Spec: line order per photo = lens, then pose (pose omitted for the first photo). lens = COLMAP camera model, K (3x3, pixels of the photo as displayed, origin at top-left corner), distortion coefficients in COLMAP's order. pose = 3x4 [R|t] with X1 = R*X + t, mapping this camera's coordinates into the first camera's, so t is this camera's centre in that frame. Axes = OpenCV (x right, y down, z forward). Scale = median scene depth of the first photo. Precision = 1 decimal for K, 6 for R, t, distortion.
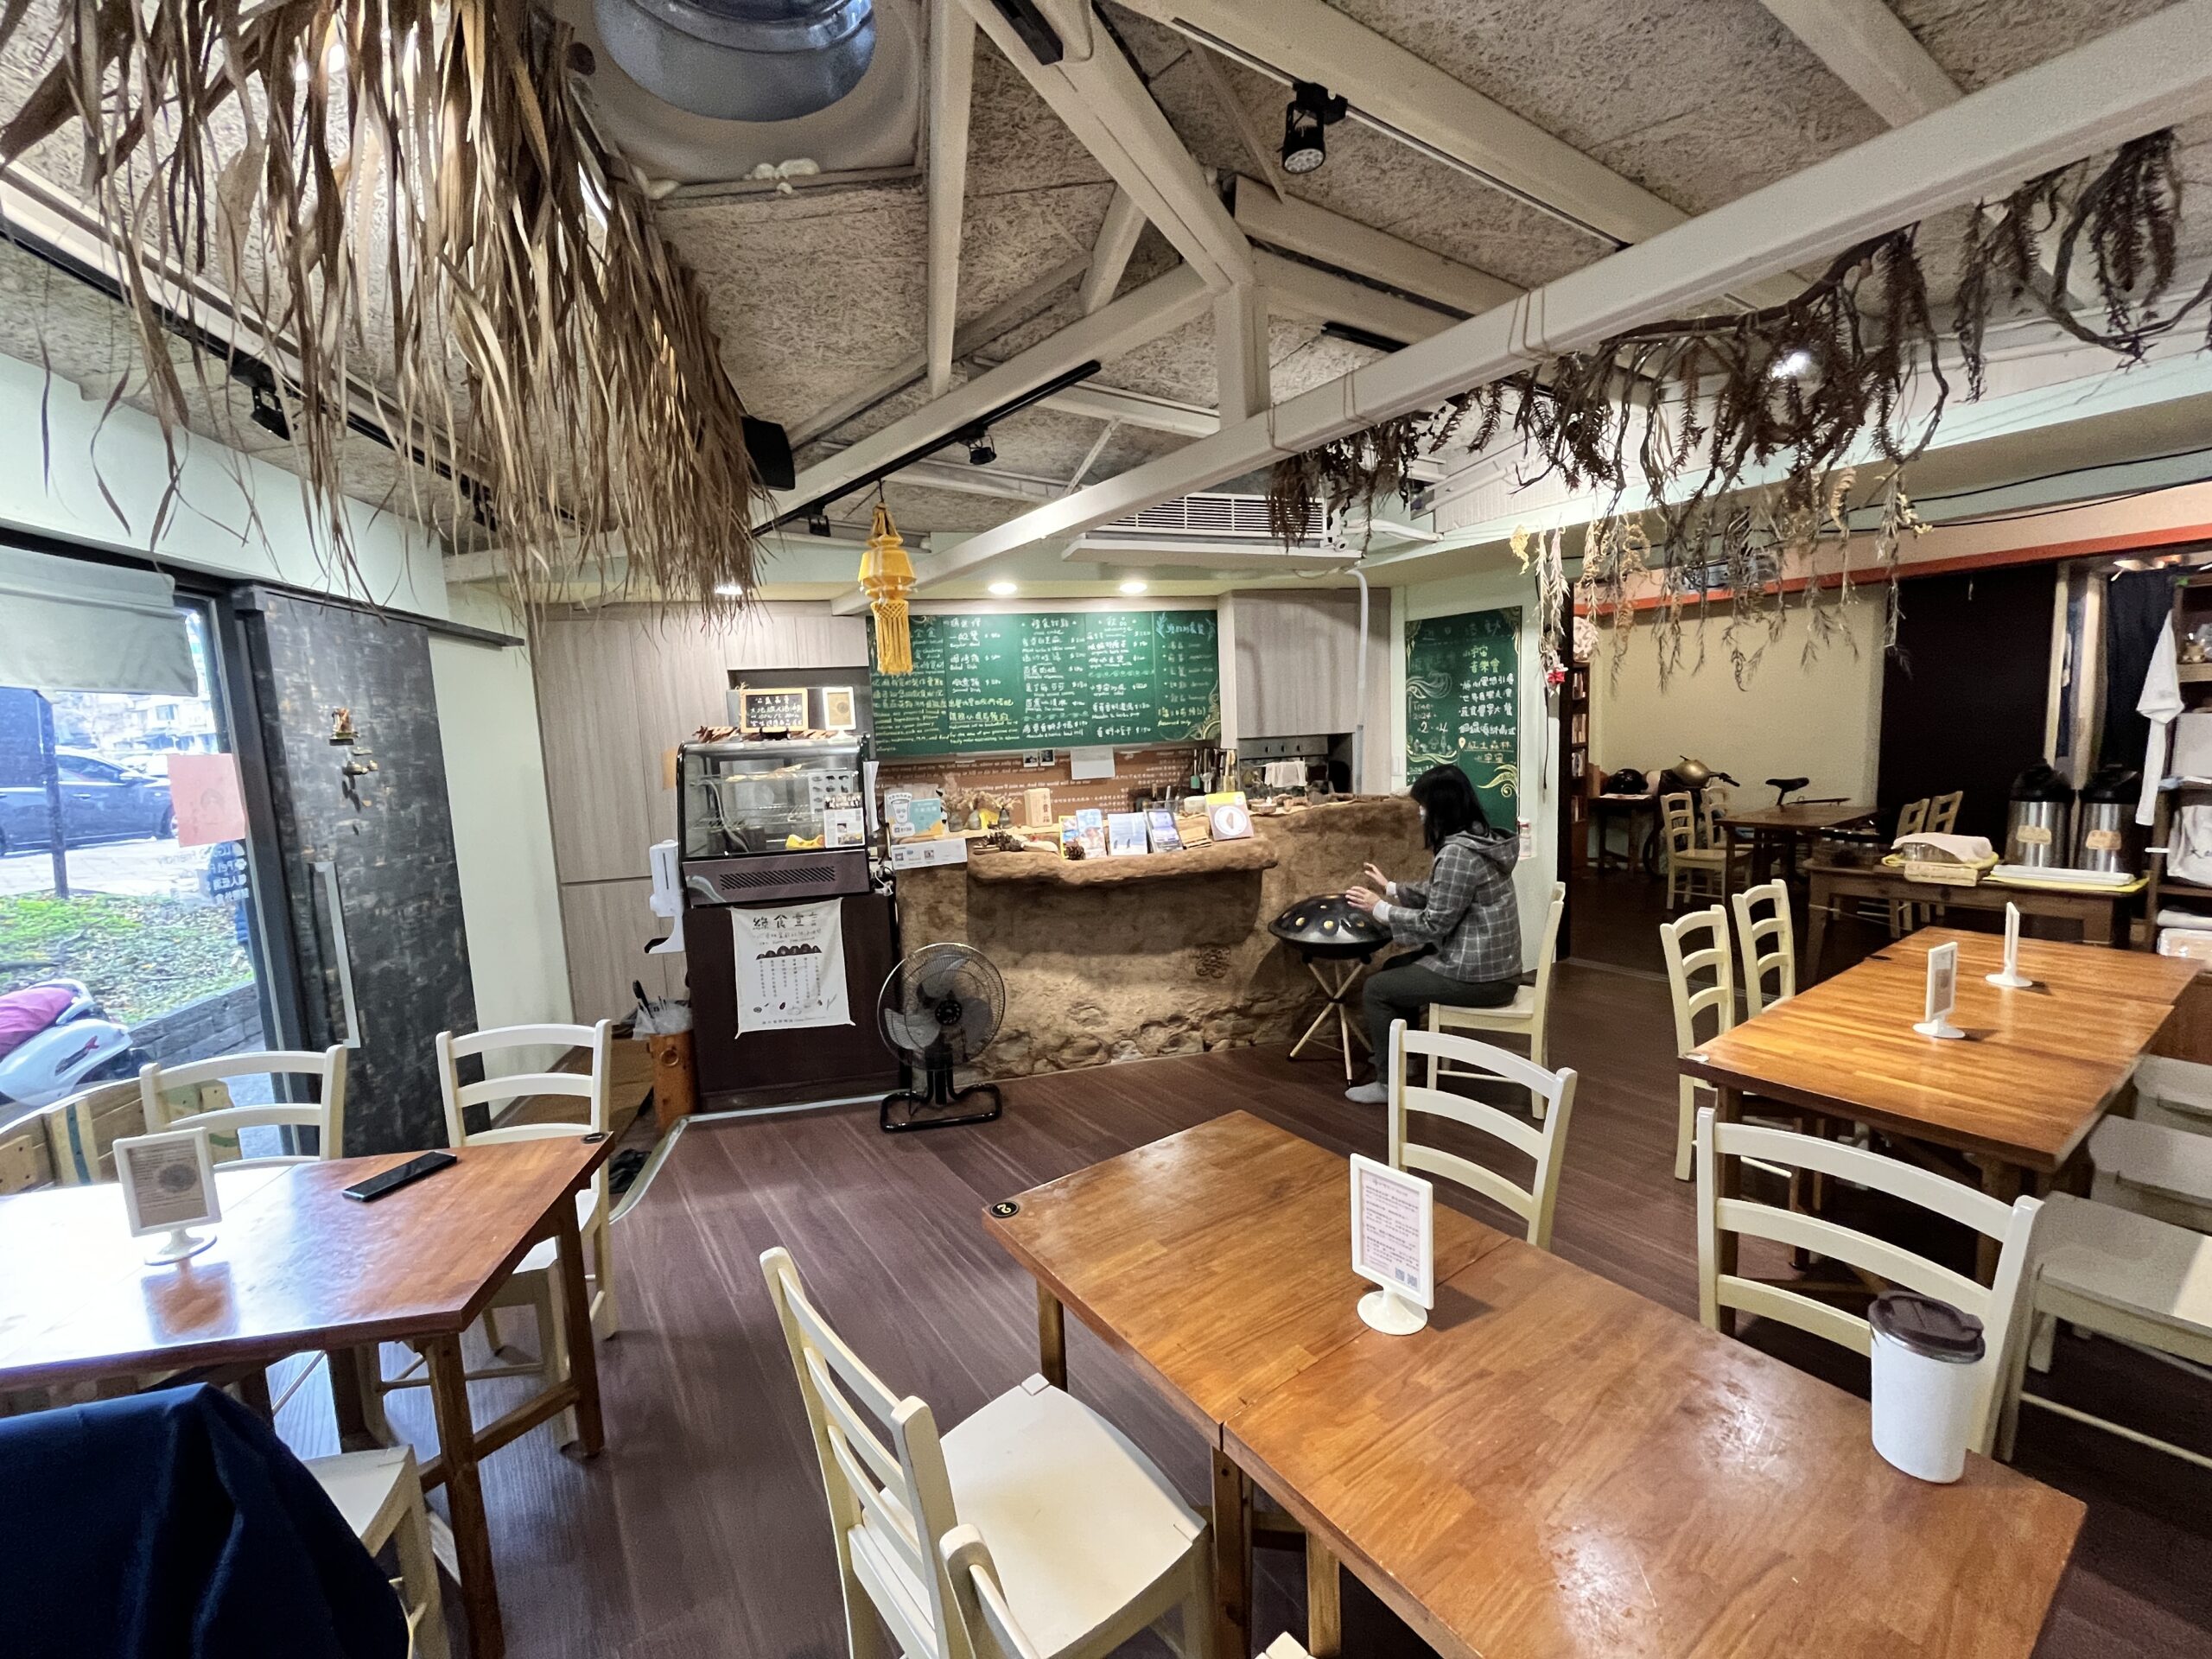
lens RADIAL K [[896.9, 0, 1097.6], [0, 896.9, 831.2], [0, 0, 1]] dist [0.001650, -0.001193]
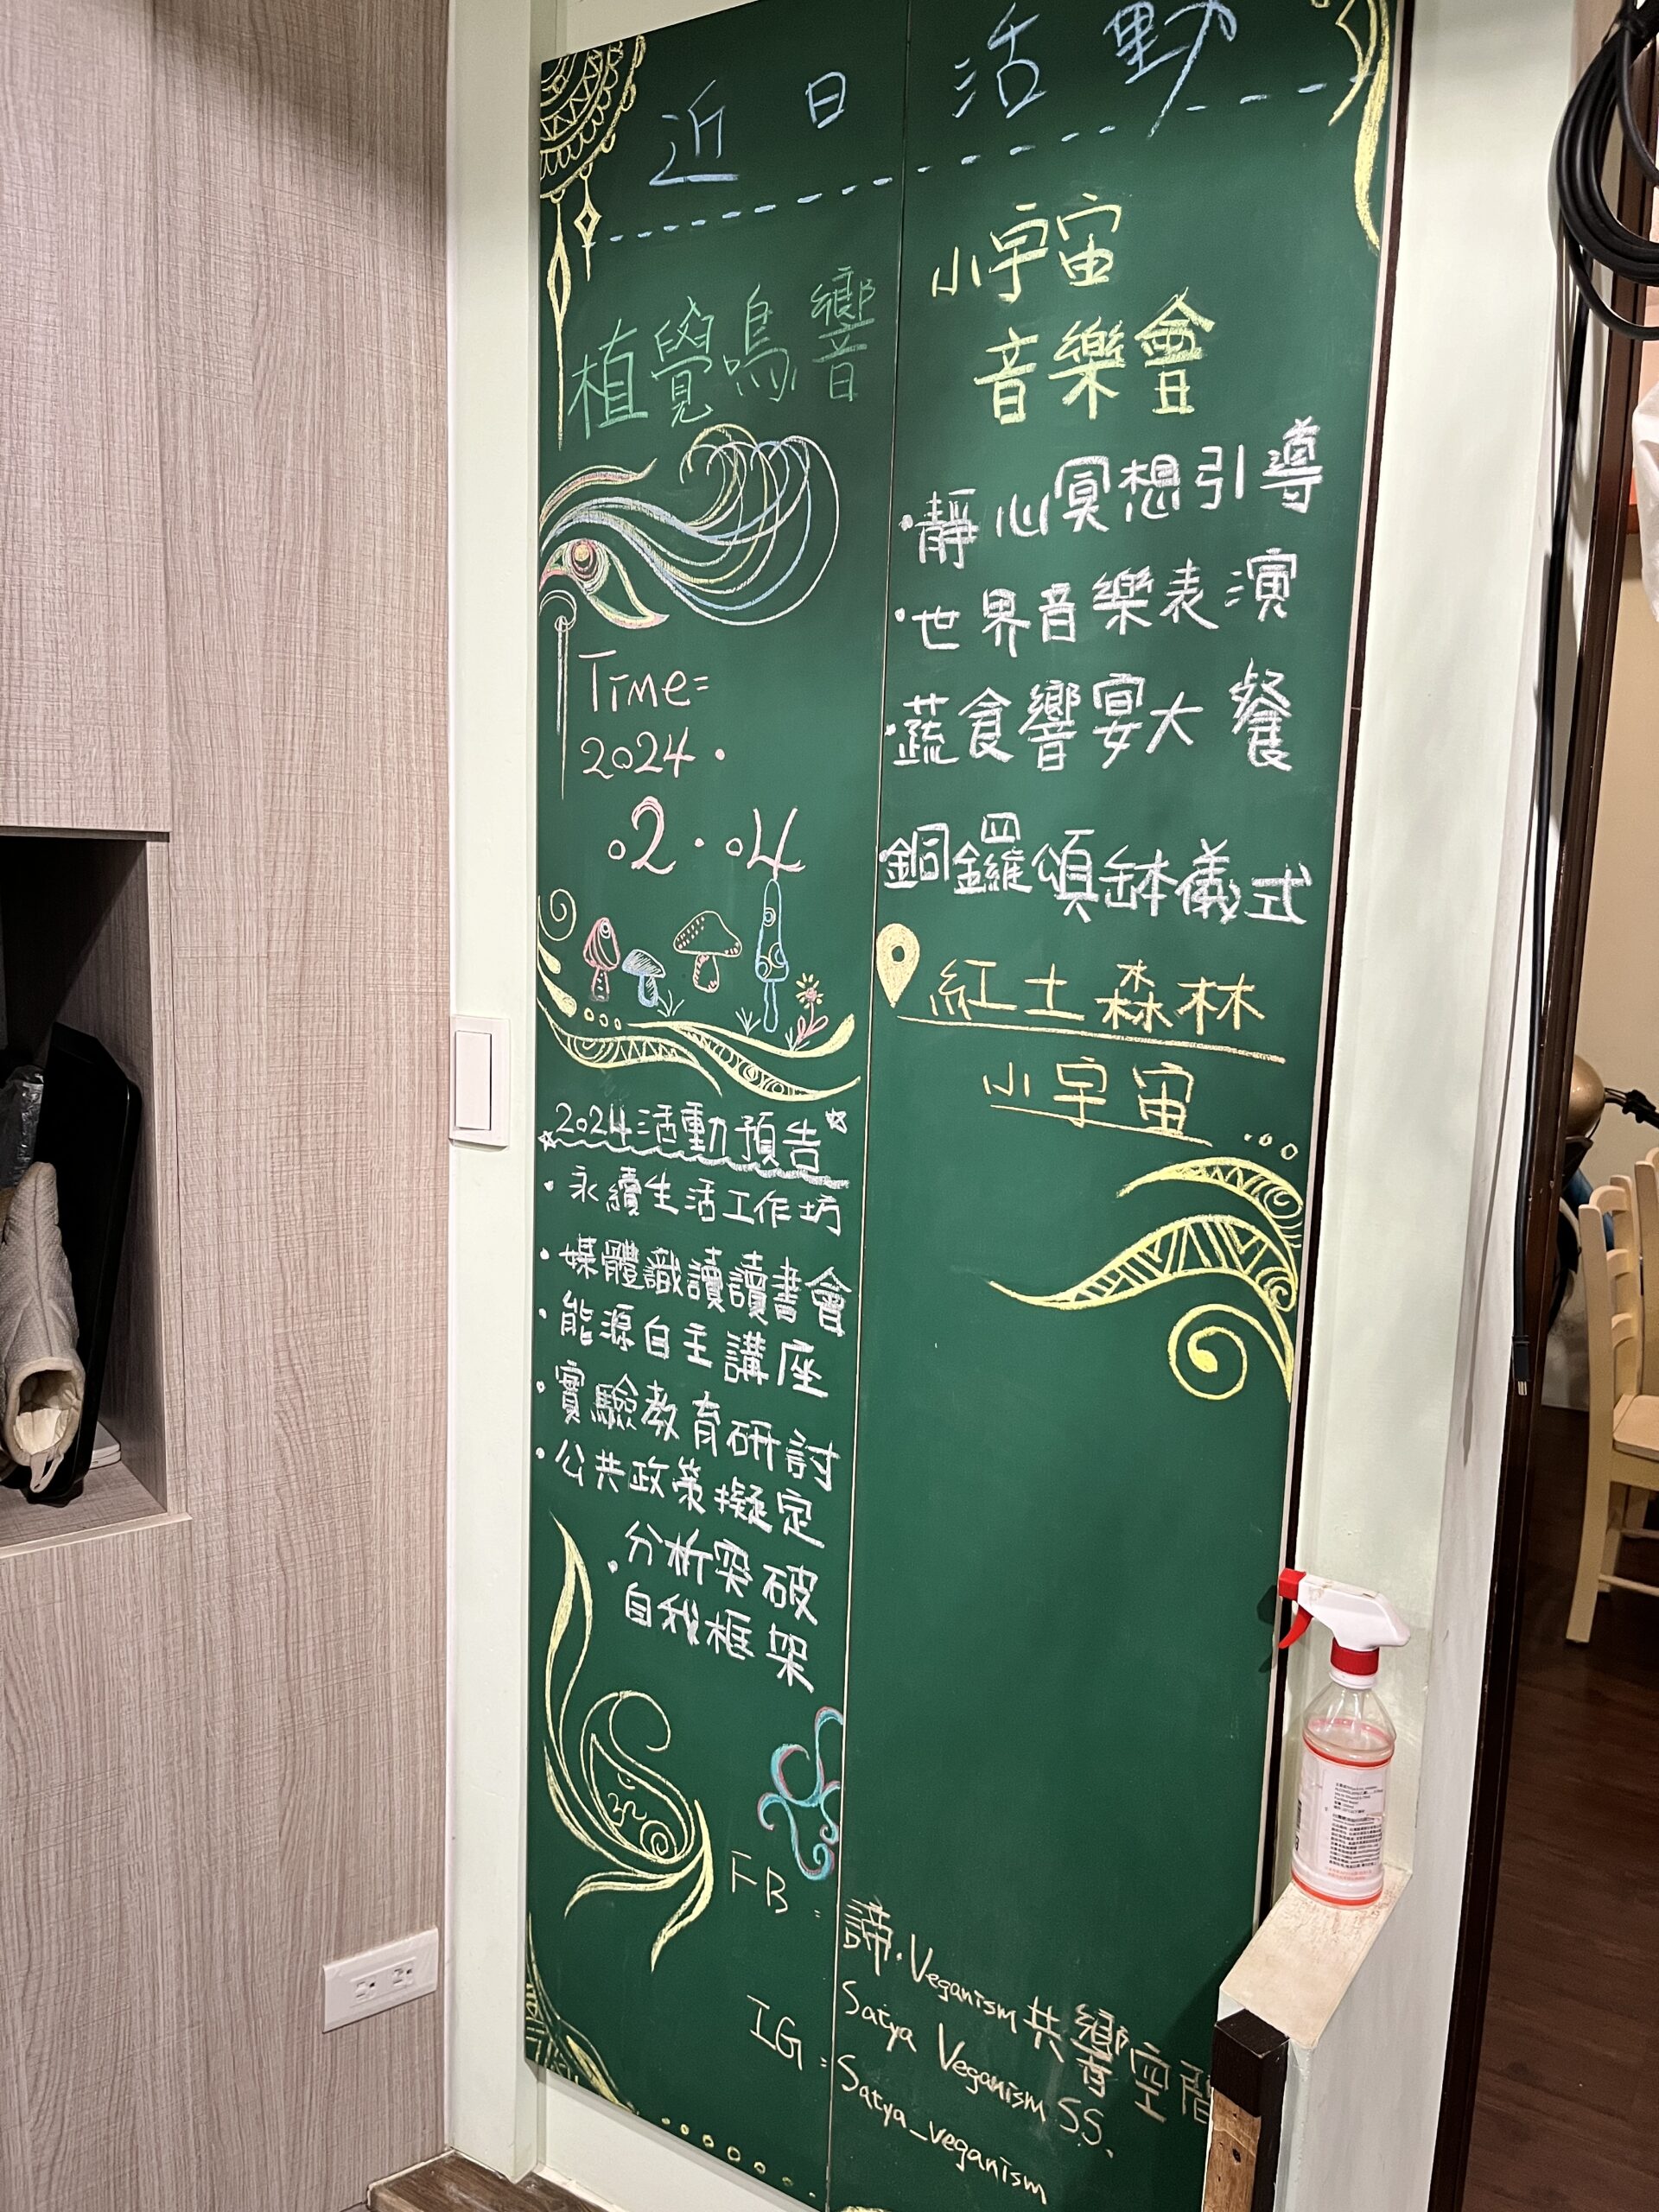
lens RADIAL K [[1657.0, 0, 828.0], [0, 1657.0, 1109.4], [0, 0, 1]] dist [0.012022, 0.002241]
pose [[0.920468, 0.021787, 0.390210, 0.387734], [-0.029505, 0.999469, 0.013796, -0.103057], [-0.389703, -0.024212, 0.920622, 1.001248]]
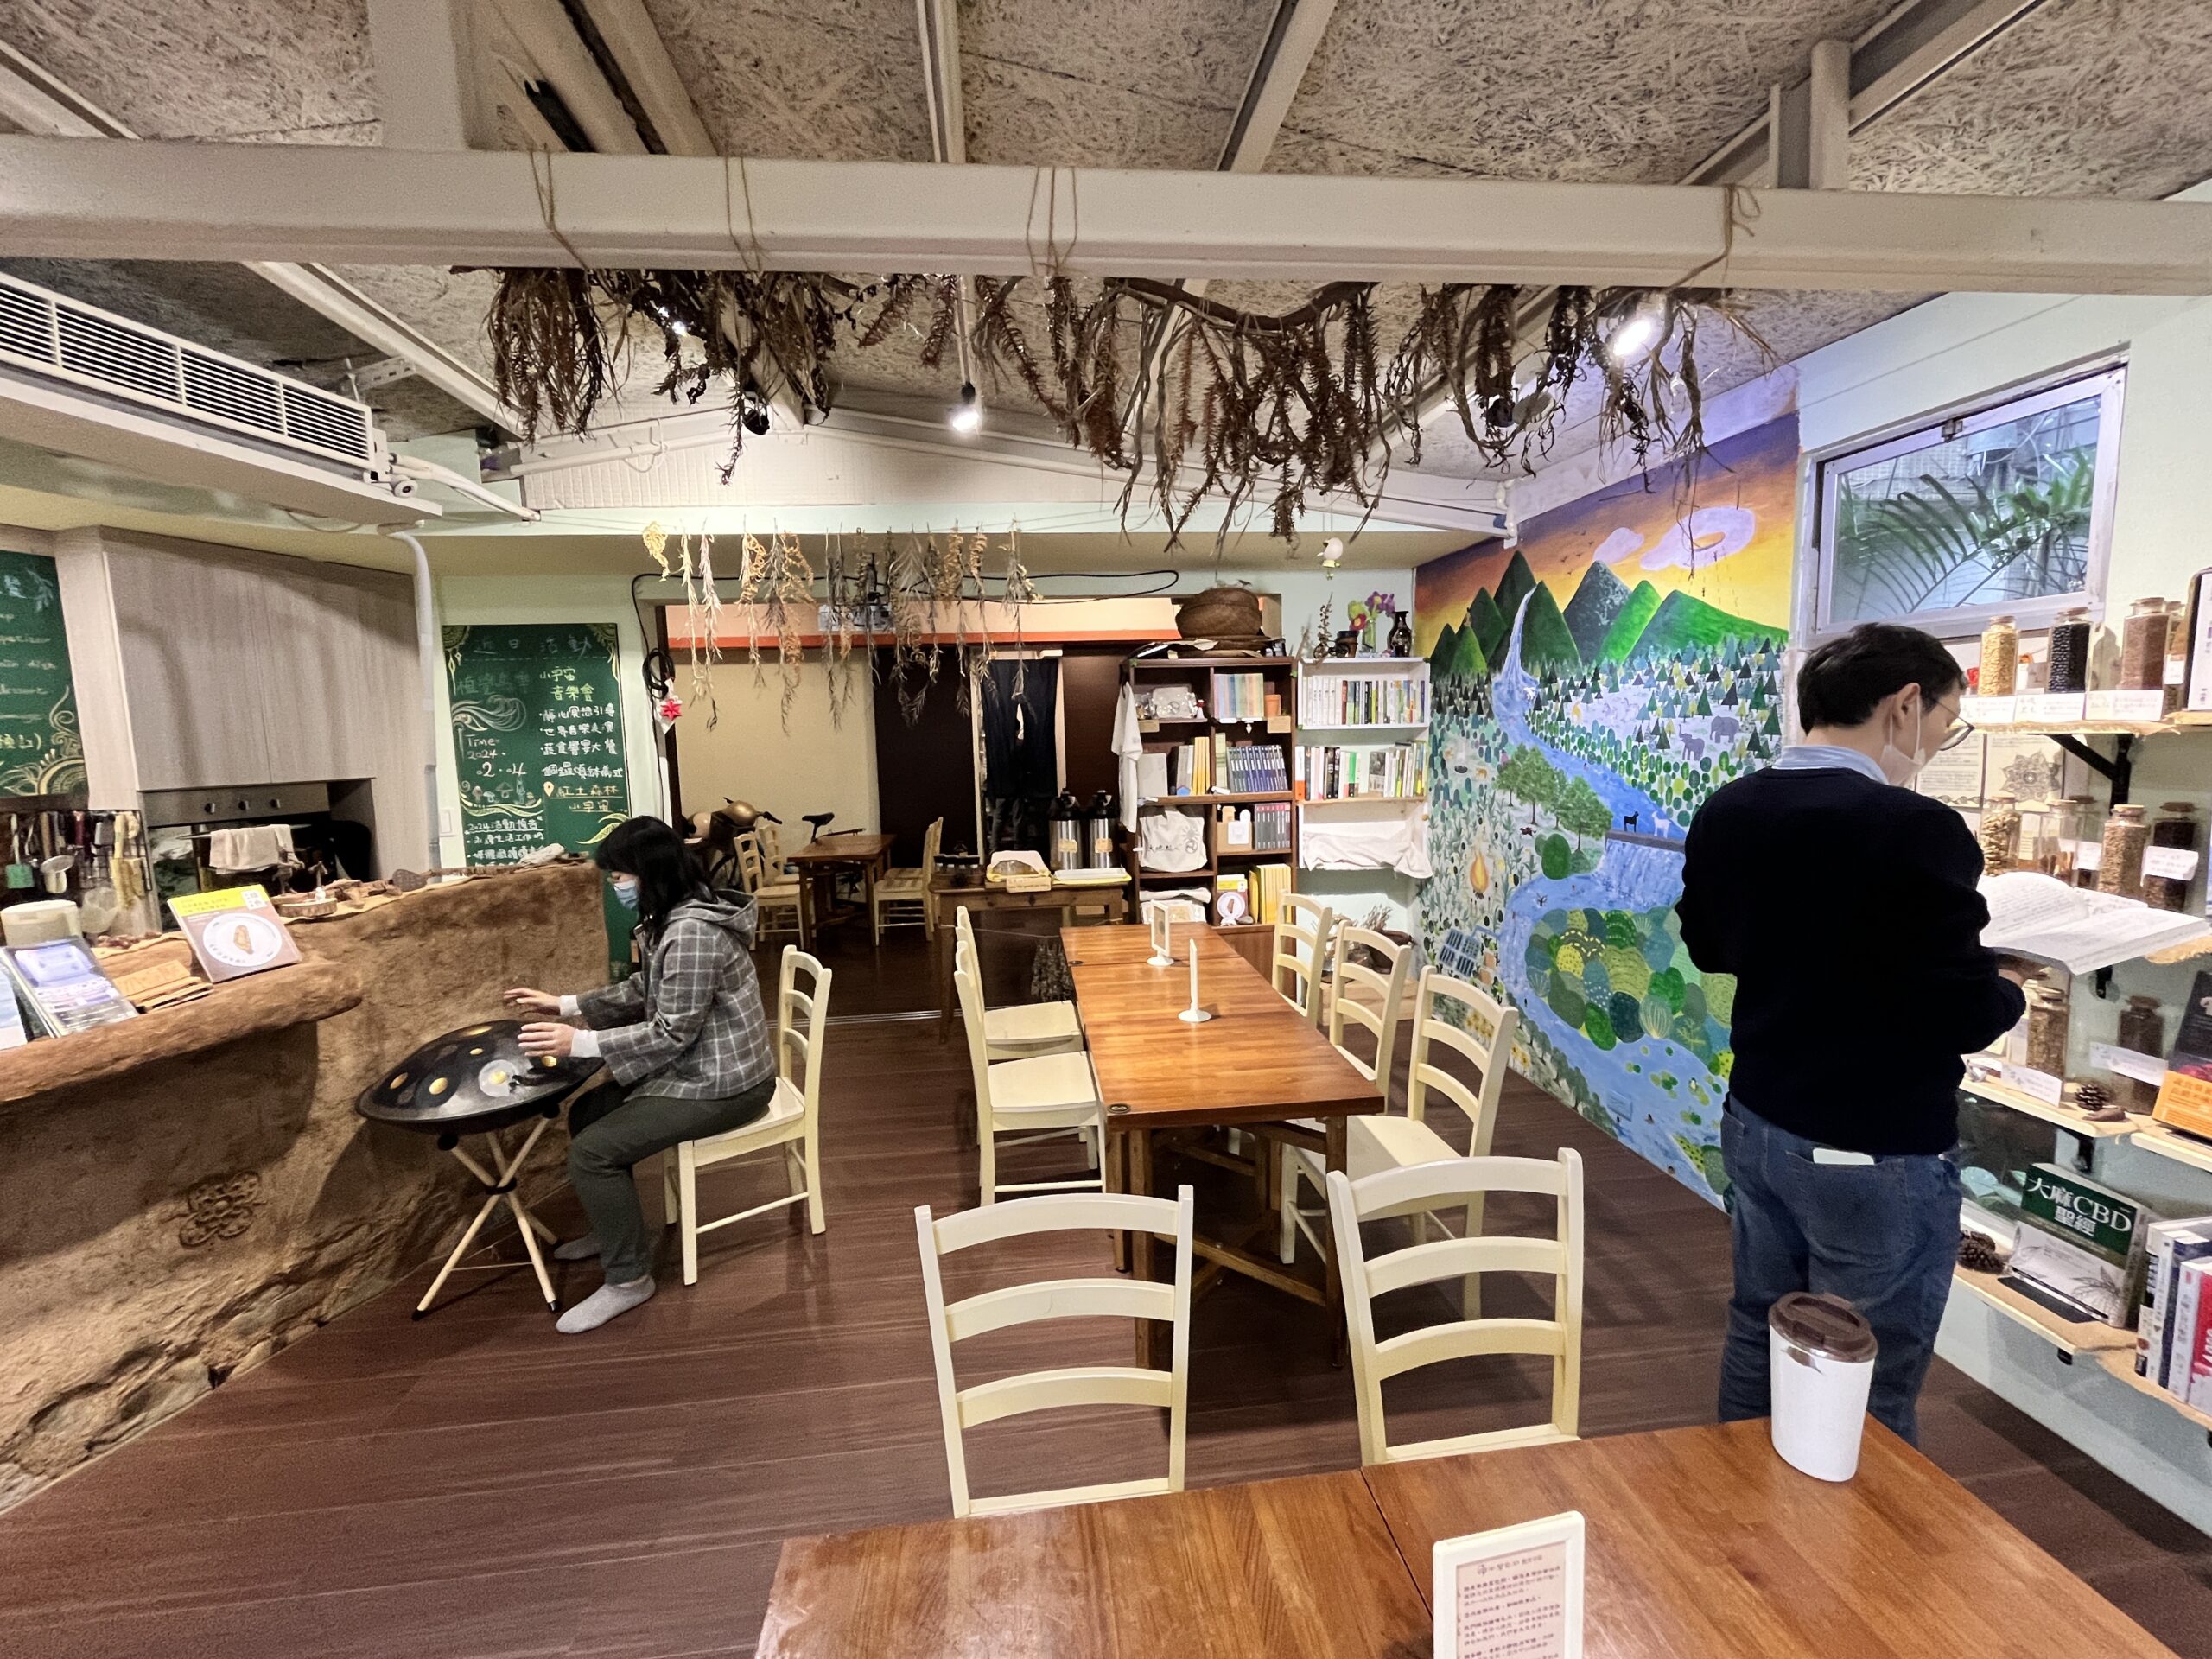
lens RADIAL K [[896.9, 0, 1097.8], [0, 896.9, 827.5], [0, 0, 1]] dist [0.001650, -0.001193]
pose [[0.473776, -0.062422, 0.878430, -0.074497], [0.110707, 0.993793, 0.010911, -0.026324], [-0.873659, 0.092079, 0.477746, 0.272133]]
